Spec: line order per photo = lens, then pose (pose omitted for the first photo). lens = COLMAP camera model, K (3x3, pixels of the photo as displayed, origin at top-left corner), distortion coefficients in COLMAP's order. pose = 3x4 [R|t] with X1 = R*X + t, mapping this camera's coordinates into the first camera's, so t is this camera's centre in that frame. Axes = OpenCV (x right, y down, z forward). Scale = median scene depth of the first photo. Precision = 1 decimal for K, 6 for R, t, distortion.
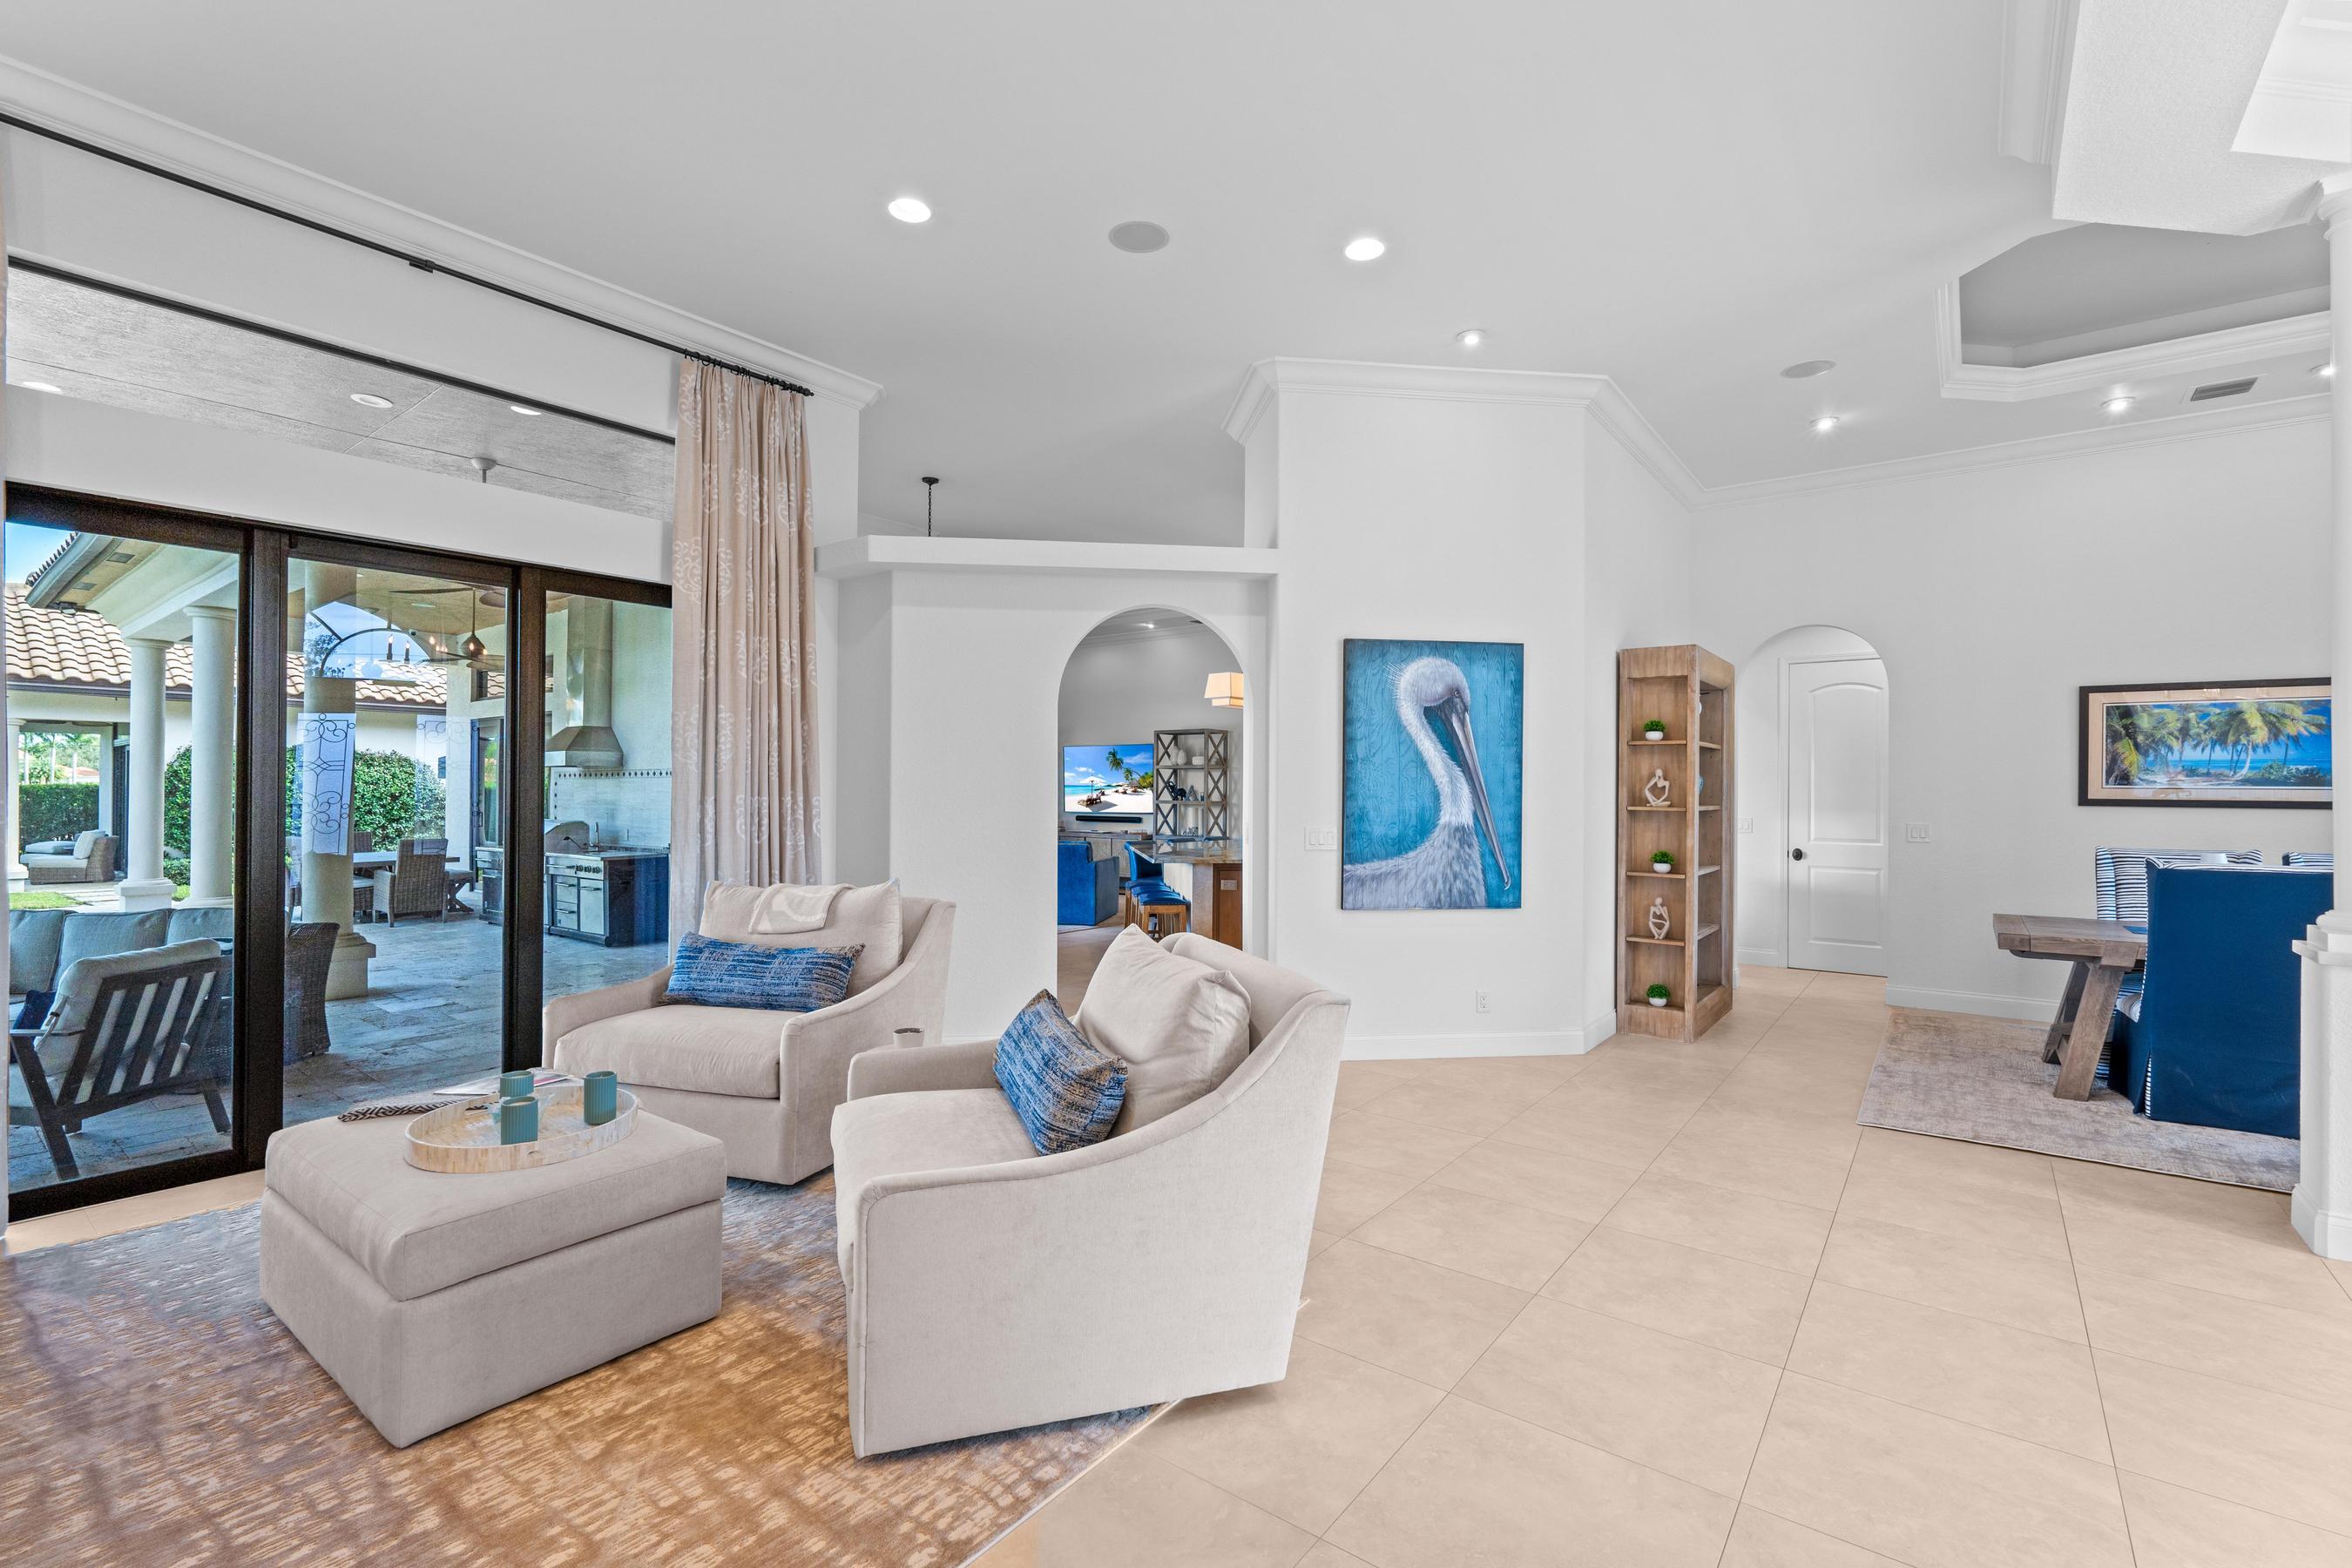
lens RADIAL K [[1031.1, 0, 1178.1], [0, 1031.1, 793.8], [0, 0, 1]] dist [-0.003431, -0.000461]
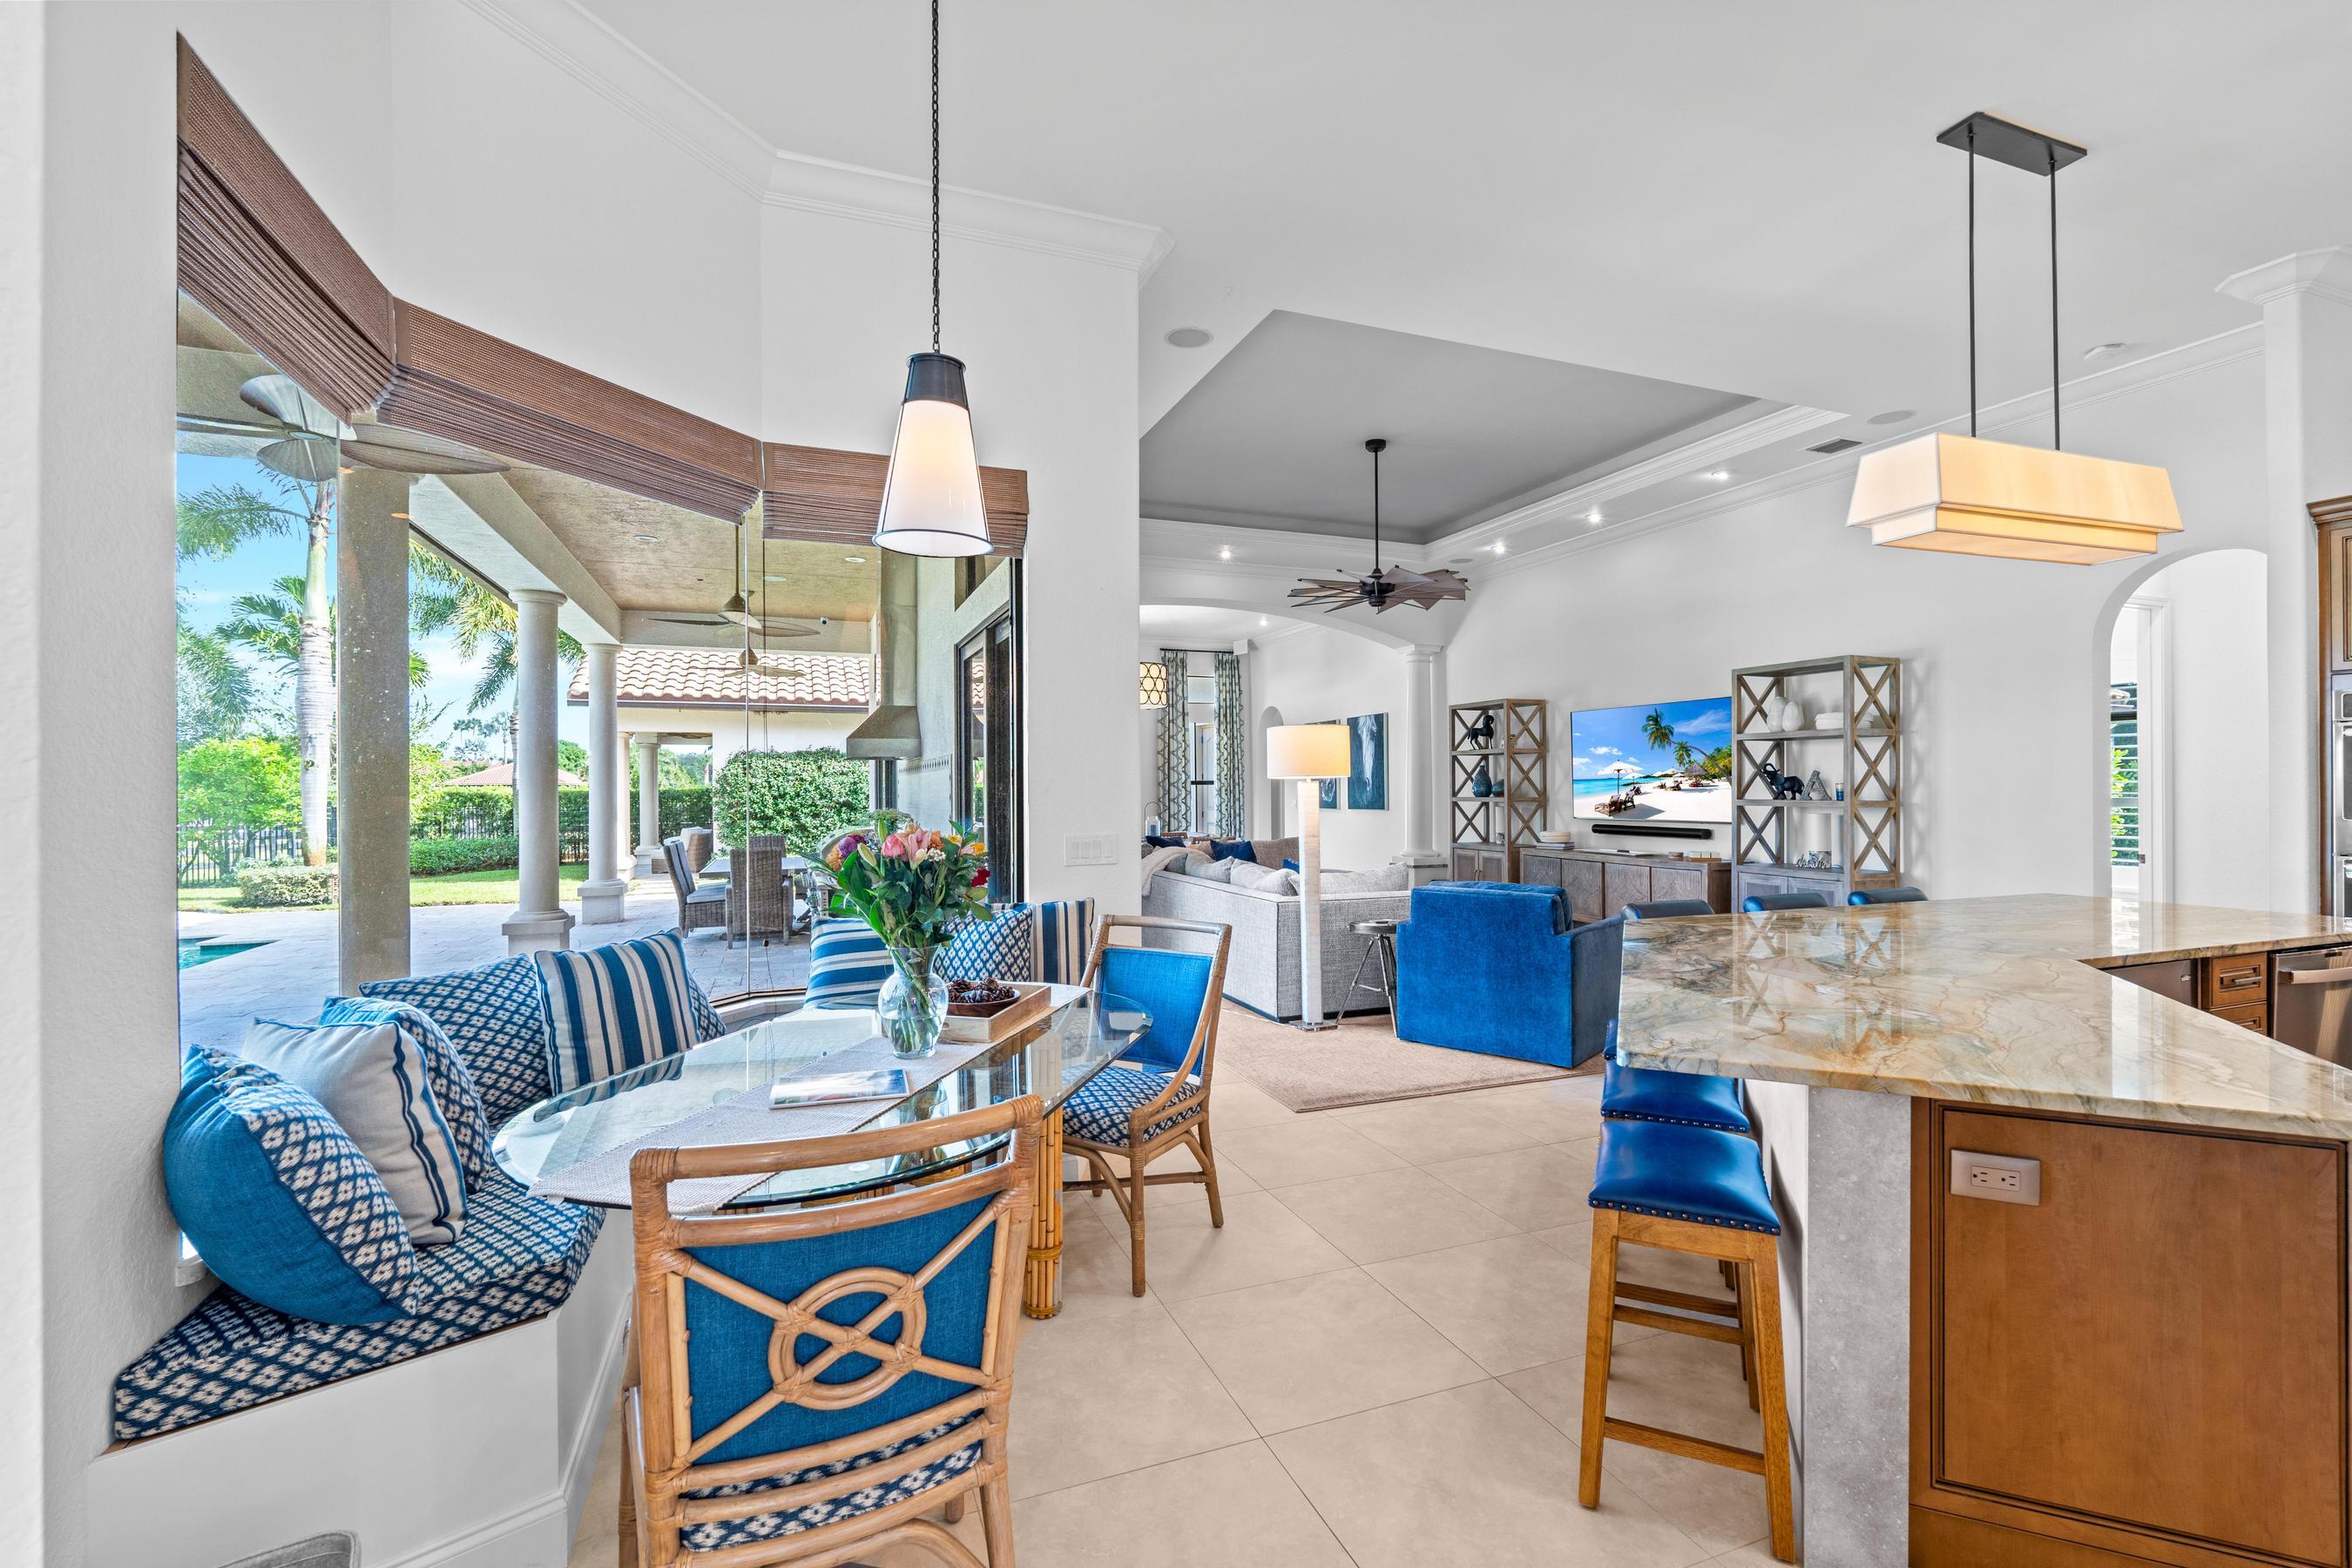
lens RADIAL K [[1031.1, 0, 1166.6], [0, 1031.1, 790.2], [0, 0, 1]] dist [-0.003431, -0.000461]
pose [[0.850918, -0.009524, -0.525212, 0.016614], [0.009093, 0.999953, -0.003401, 0.001254], [0.525220, -0.001882, 0.850964, 0.869367]]
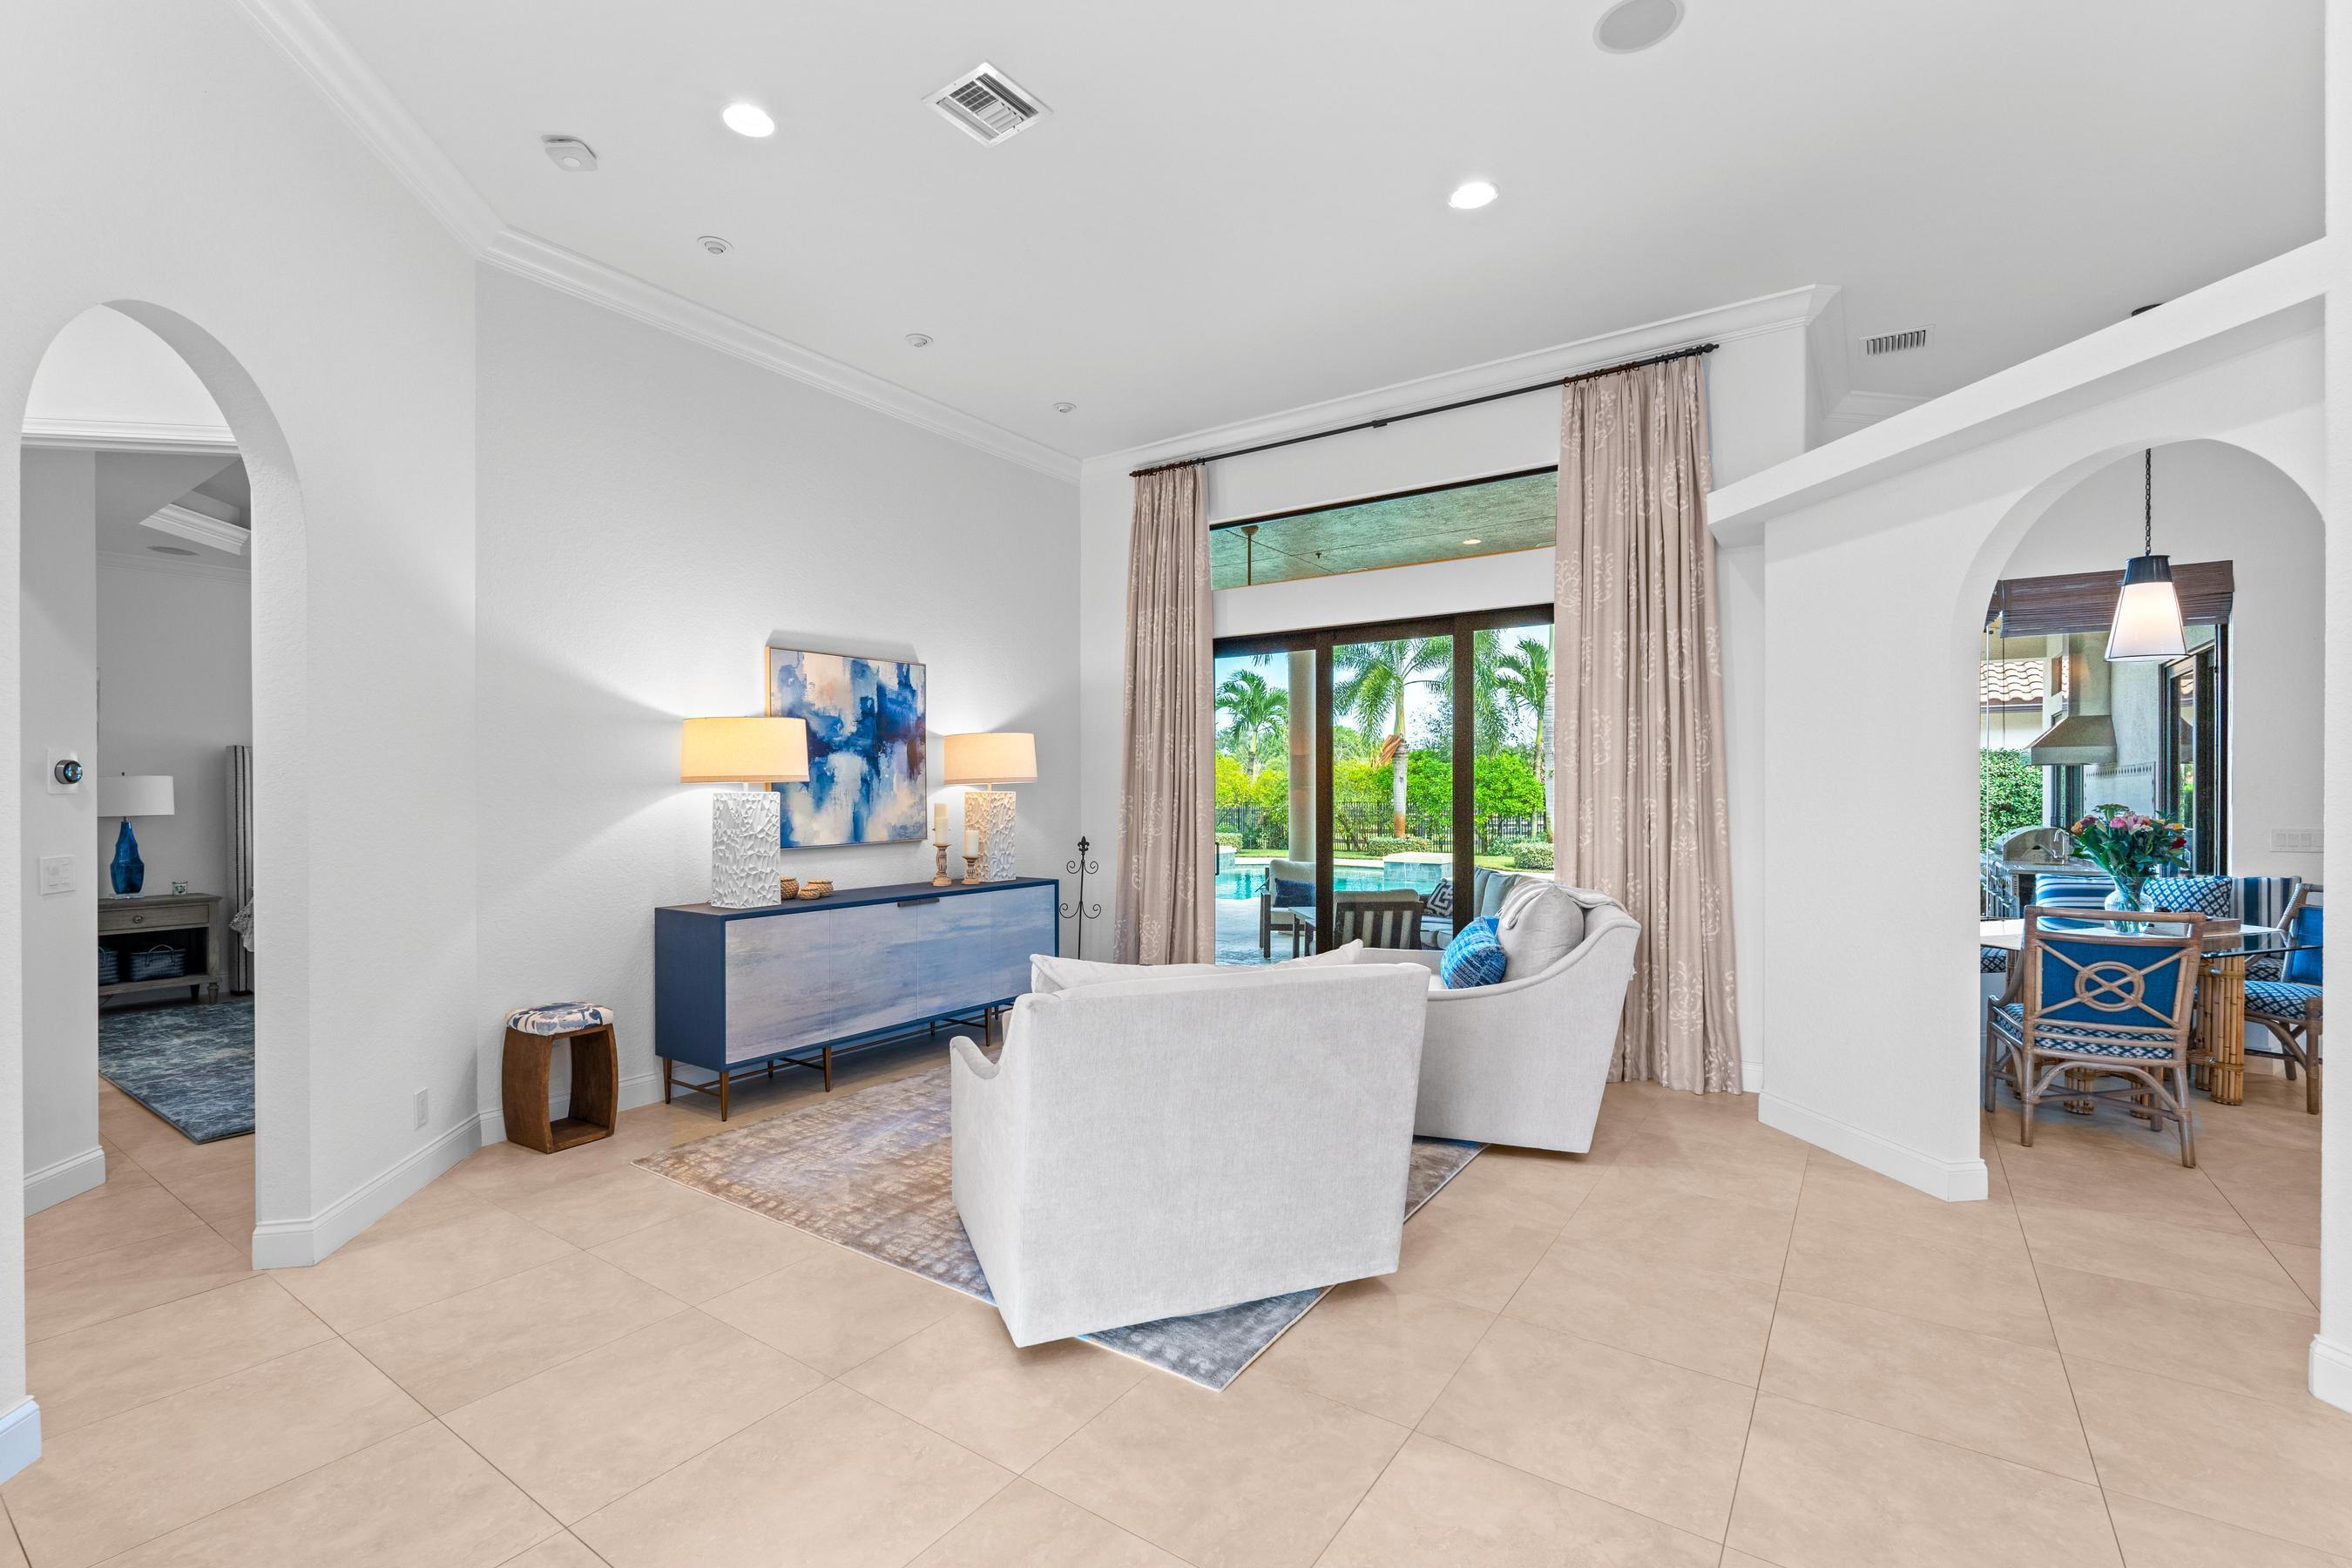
lens RADIAL K [[1031.1, 0, 1168.6], [0, 1031.1, 794.1], [0, 0, 1]] dist [-0.003431, -0.000461]
pose [[0.049725, -0.004411, -0.998753, 0.439652], [-0.002064, 0.999988, -0.004519, 0.003784], [0.998761, 0.002286, 0.049716, 0.417076]]
